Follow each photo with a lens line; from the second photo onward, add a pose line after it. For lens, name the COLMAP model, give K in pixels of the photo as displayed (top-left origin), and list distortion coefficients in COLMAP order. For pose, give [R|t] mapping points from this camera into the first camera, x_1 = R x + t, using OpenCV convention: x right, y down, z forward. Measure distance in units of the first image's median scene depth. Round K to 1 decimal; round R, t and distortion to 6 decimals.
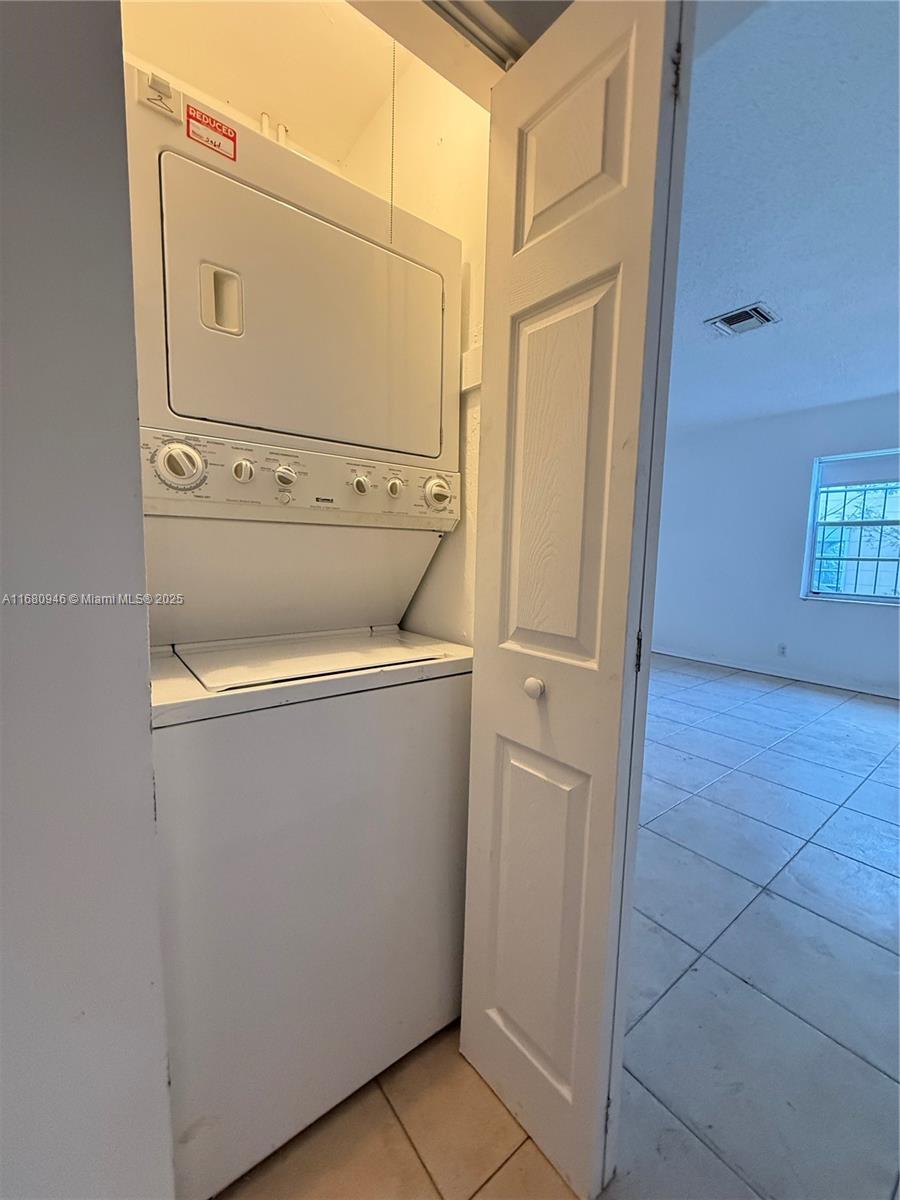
lens RADIAL K [[476.6, 0, 450.0], [0, 476.6, 600.0], [0, 0, 1]] dist [-0.002406, 0.000046]
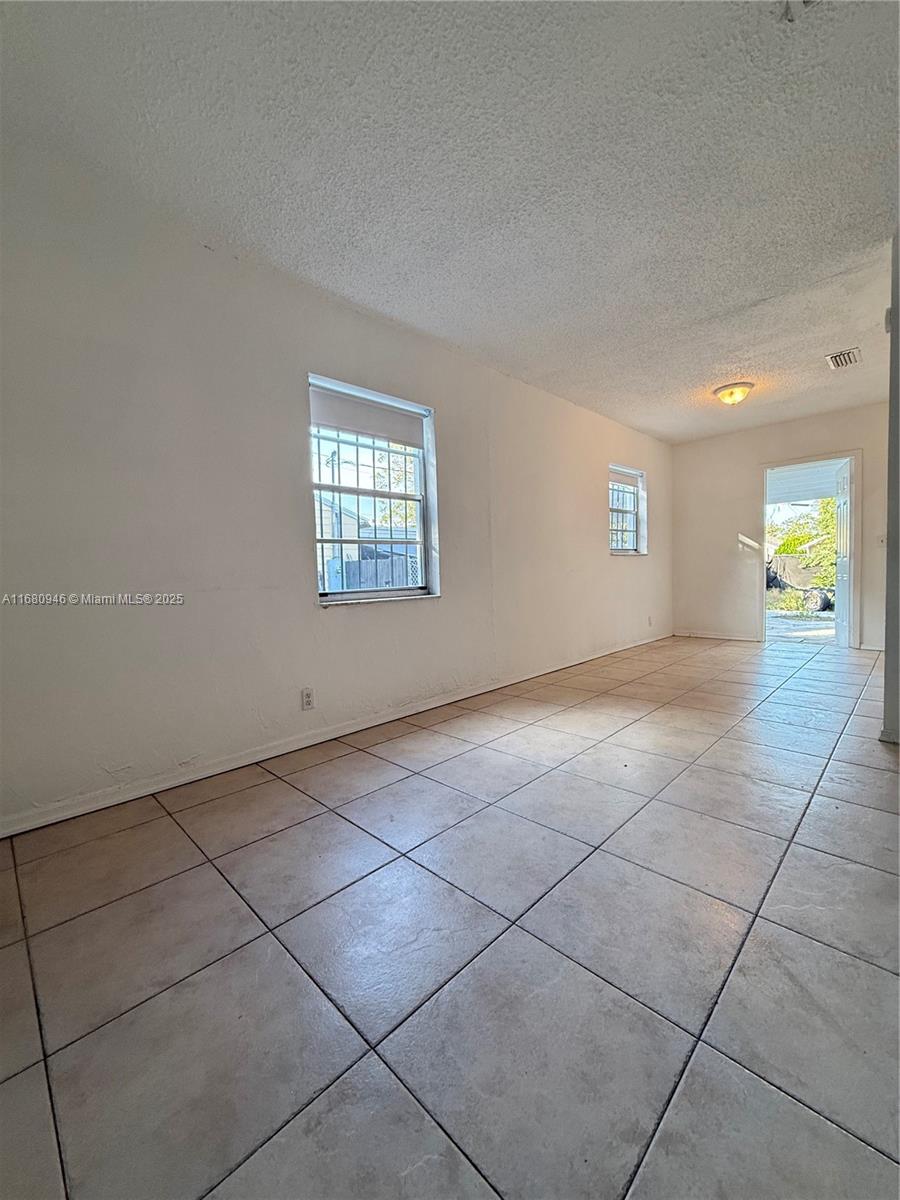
lens RADIAL K [[476.6, 0, 450.0], [0, 476.6, 600.0], [0, 0, 1]] dist [-0.002406, 0.000046]
pose [[-0.133098, -0.081127, 0.987777, 0.162971], [0.129799, 0.986633, 0.098523, -0.069266], [-0.982567, 0.141325, -0.120789, 1.266169]]
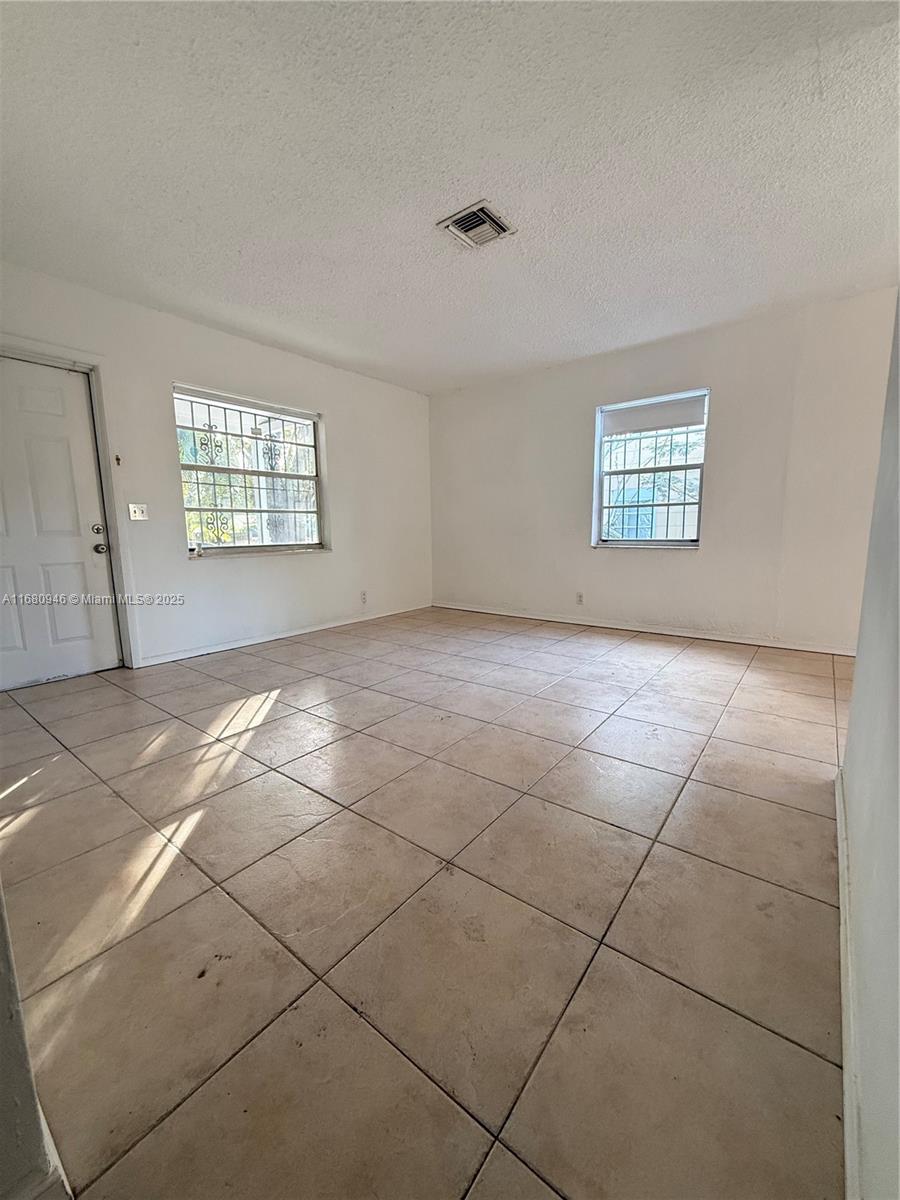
lens RADIAL K [[476.6, 0, 450.0], [0, 476.6, 600.0], [0, 0, 1]] dist [-0.002406, 0.000046]
pose [[0.967414, -0.072776, 0.242516, 0.248599], [0.060808, 0.996550, 0.056481, 0.046961], [-0.245790, -0.039894, 0.968502, 0.100061]]
